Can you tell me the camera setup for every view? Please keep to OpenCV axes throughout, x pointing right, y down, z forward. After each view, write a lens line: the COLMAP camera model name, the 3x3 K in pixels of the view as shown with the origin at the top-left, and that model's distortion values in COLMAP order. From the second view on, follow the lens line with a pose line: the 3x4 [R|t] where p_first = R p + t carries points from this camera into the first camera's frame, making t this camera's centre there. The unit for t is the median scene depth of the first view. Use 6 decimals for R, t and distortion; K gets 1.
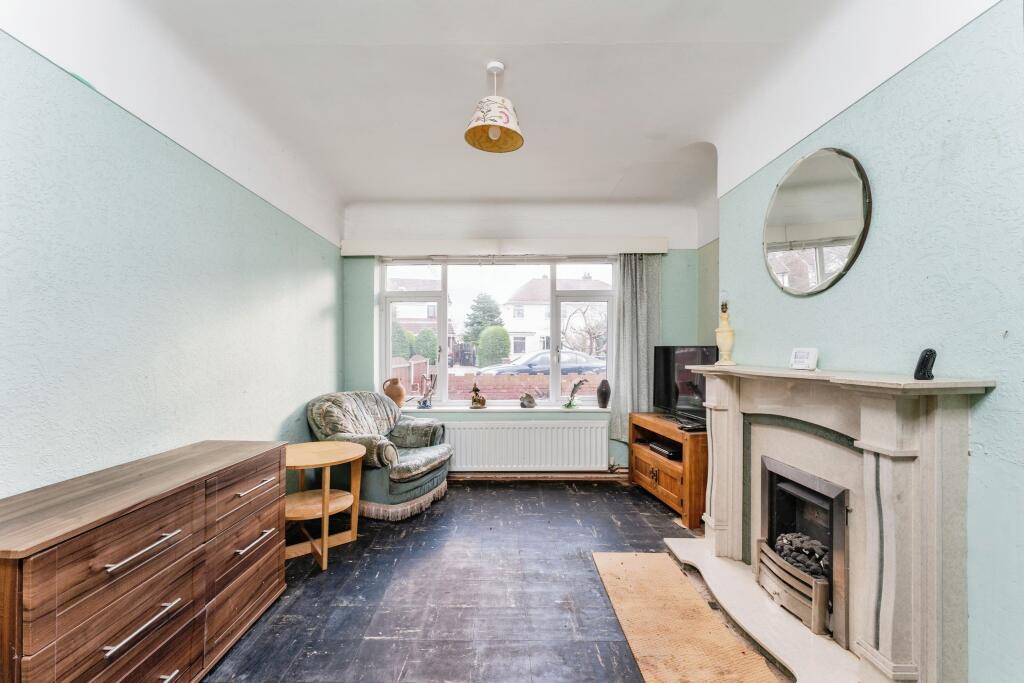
lens RADIAL K [[415.5, 0, 505.2], [0, 415.5, 351.0], [0, 0, 1]] dist [-0.001095, -0.000096]
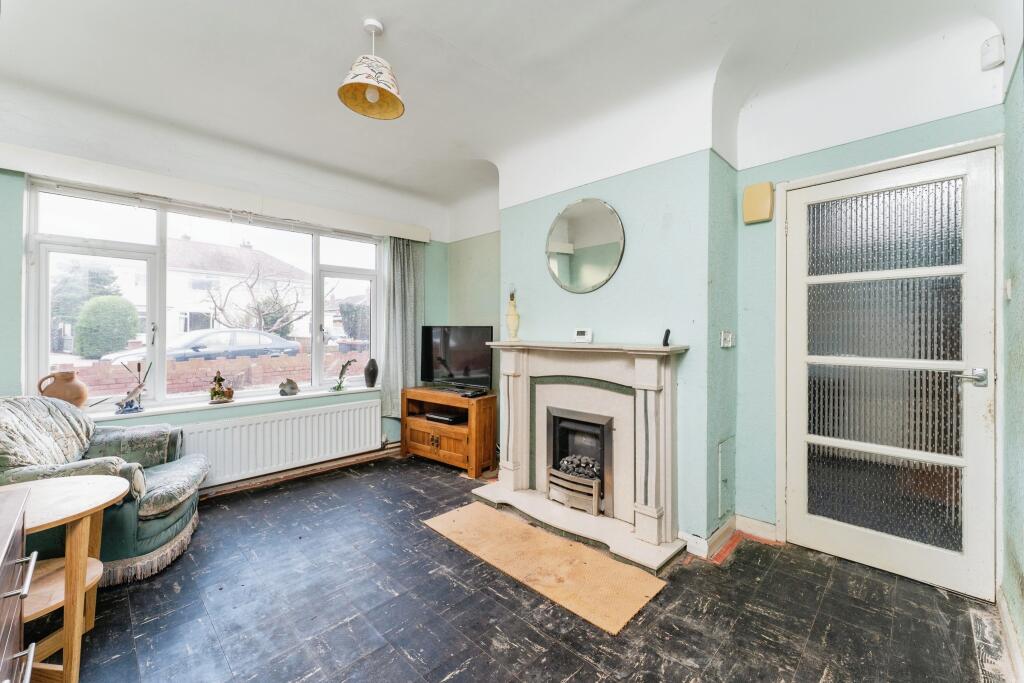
lens RADIAL K [[408.6, 0, 509.2], [0, 408.6, 326.9], [0, 0, 1]] dist [0.000840, 0.000100]
pose [[0.706052, 0.007751, 0.708117, -0.289841], [-0.001240, 0.999952, -0.009709, 0.001879], [-0.708159, 0.005977, 0.706028, 0.088008]]
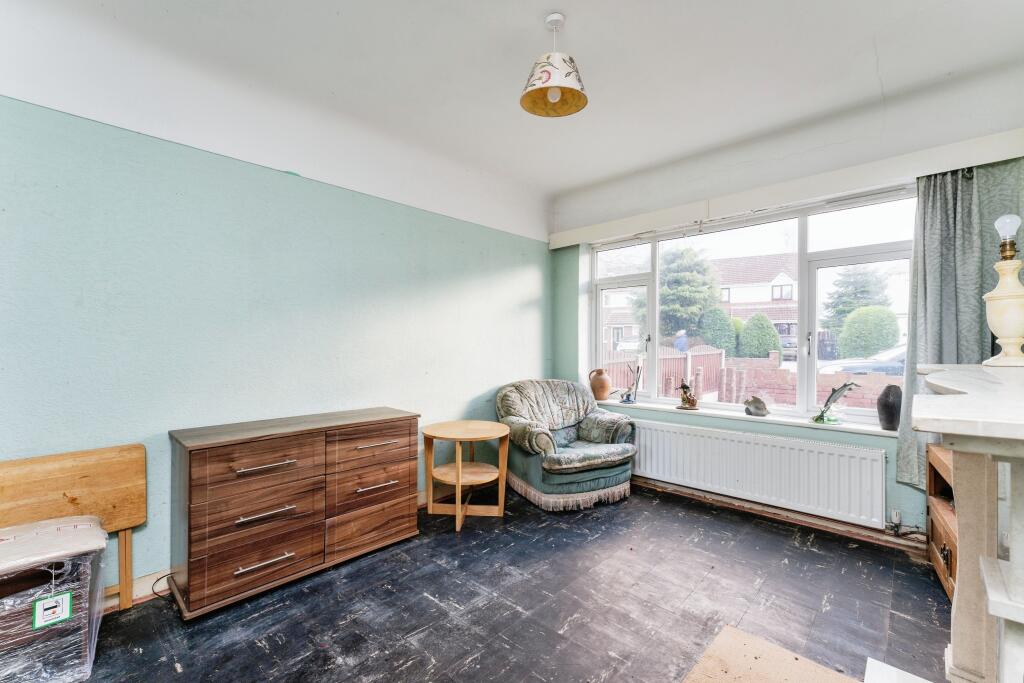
lens RADIAL K [[435.2, 0, 512.0], [0, 435.2, 341.5], [0, 0, 1]] dist [0.000054, 0.000117]
pose [[0.724707, -0.001445, -0.689055, 0.352133], [0.001978, 0.999998, -0.000016, 0.002856], [0.689054, -0.001352, 0.724709, 0.165211]]
